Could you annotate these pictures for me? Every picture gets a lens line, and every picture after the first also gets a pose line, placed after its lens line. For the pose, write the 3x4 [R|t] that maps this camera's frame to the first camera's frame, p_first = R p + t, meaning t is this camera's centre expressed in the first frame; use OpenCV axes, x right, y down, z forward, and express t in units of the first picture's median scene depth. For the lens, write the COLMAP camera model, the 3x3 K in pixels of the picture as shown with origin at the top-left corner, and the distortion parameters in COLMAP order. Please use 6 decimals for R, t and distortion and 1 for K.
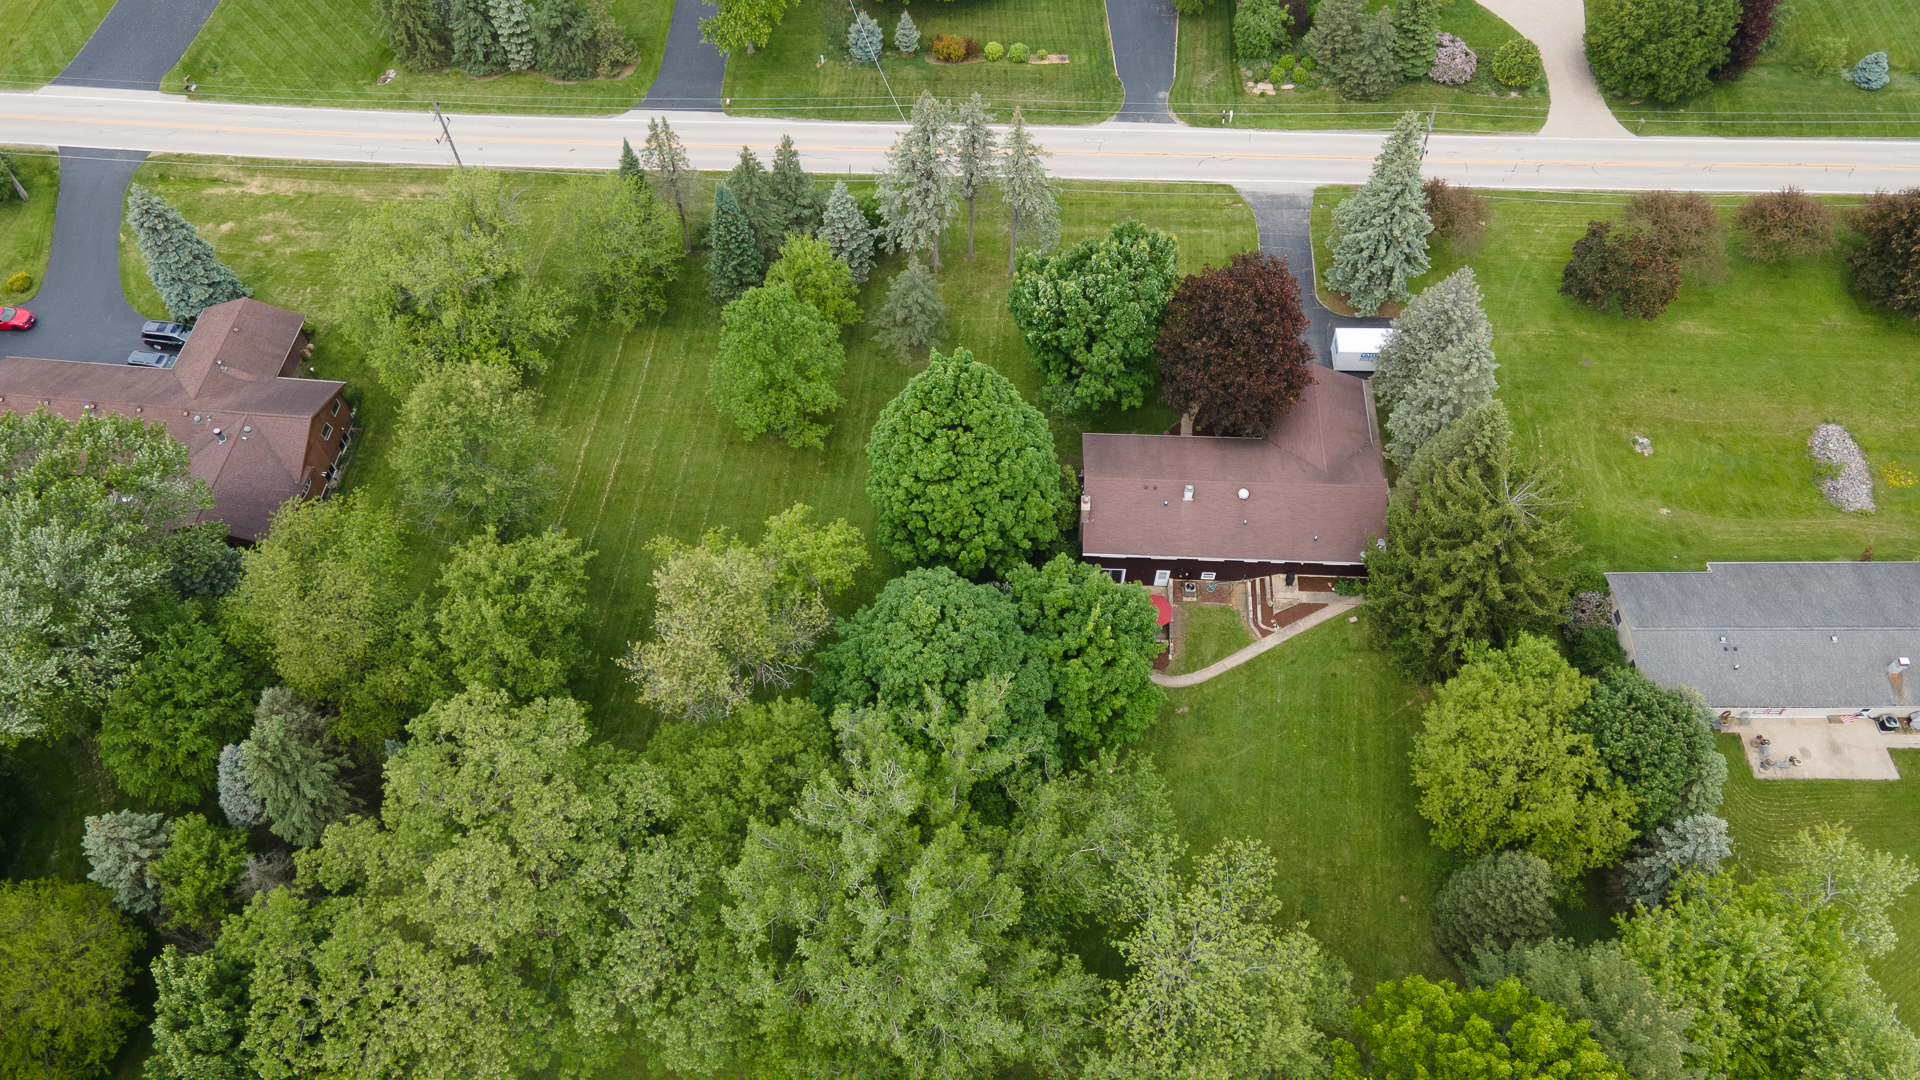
lens RADIAL K [[1396.2, 0, 960.0], [0, 1396.2, 540.0], [0, 0, 1]] dist [0.030286, 0.001984]
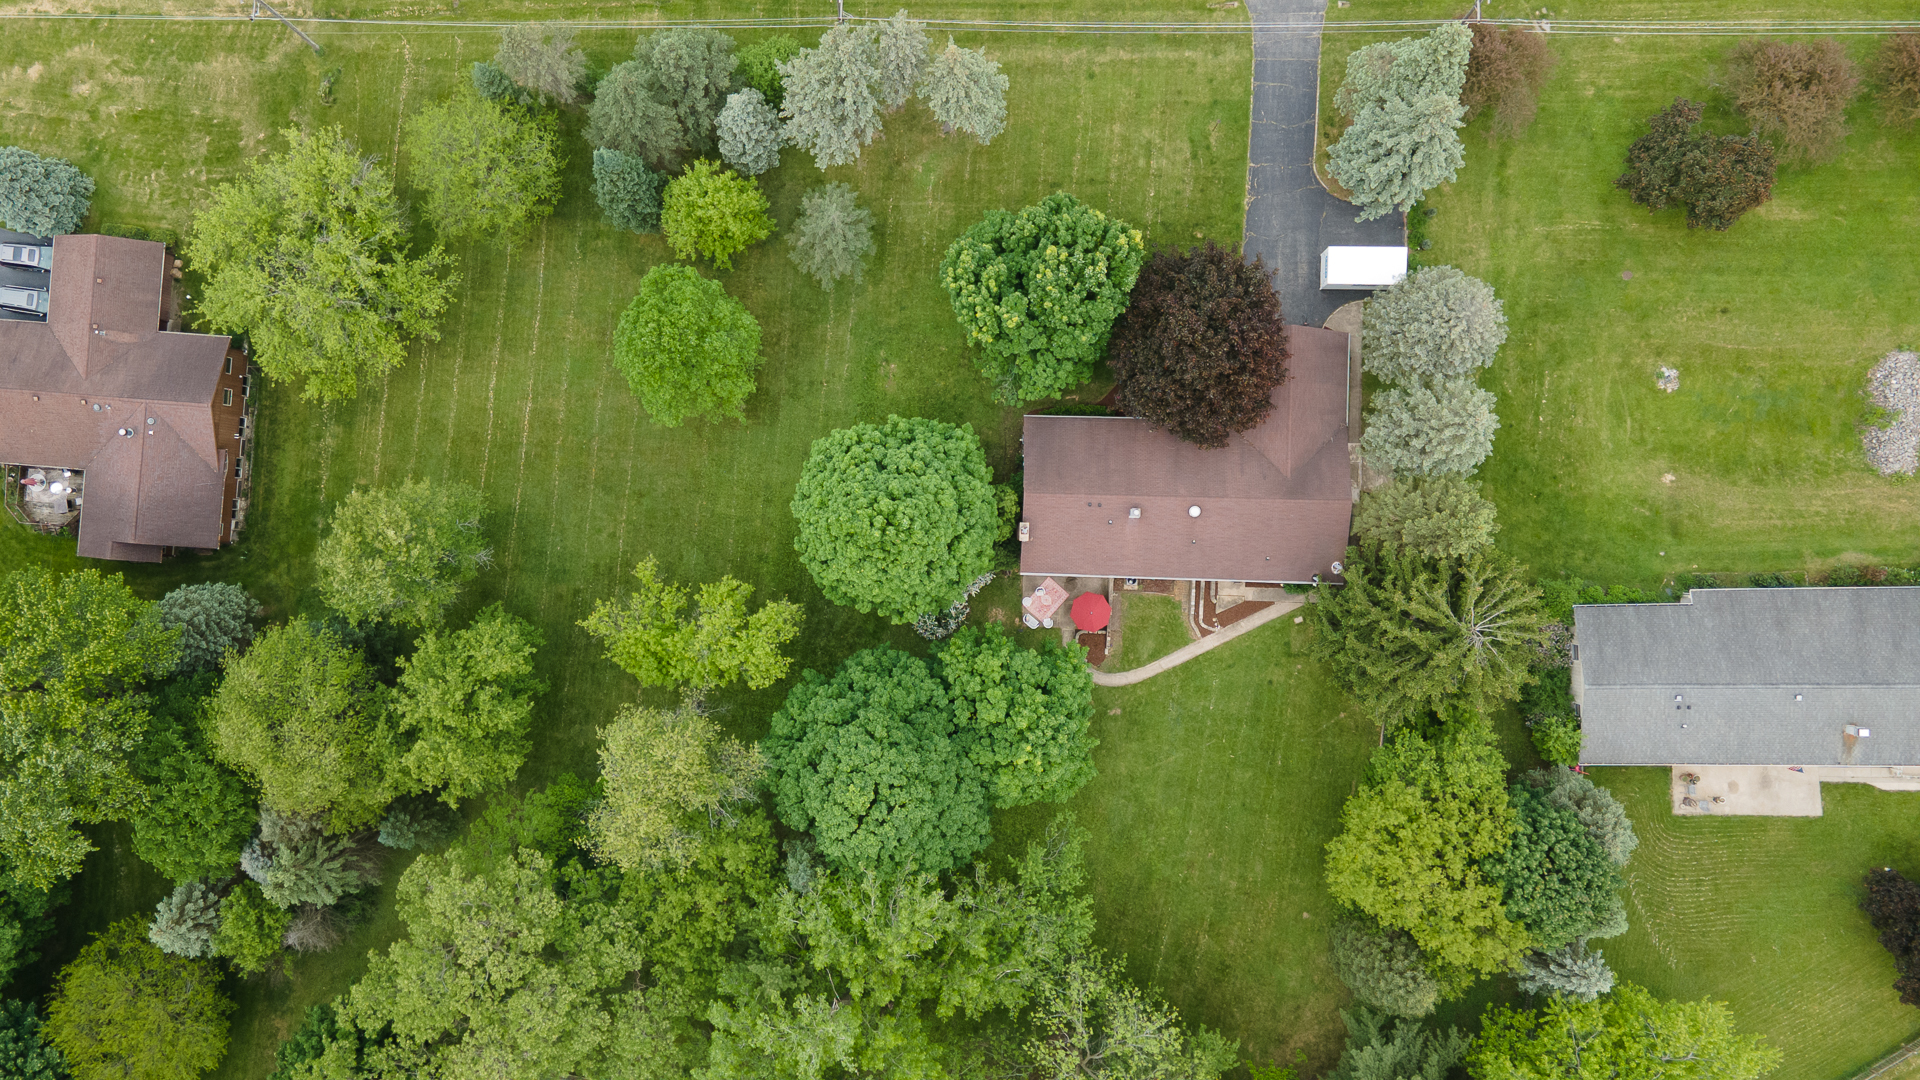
lens RADIAL K [[1442.1, 0, 800.8], [0, 1442.1, 539.1], [0, 0, 1]] dist [0.031520, -0.002878]
pose [[0.996057, -0.021672, -0.086022, 0.021562], [0.064834, 0.839707, 0.539156, -0.529819], [0.060549, -0.542607, 0.837801, 0.153103]]
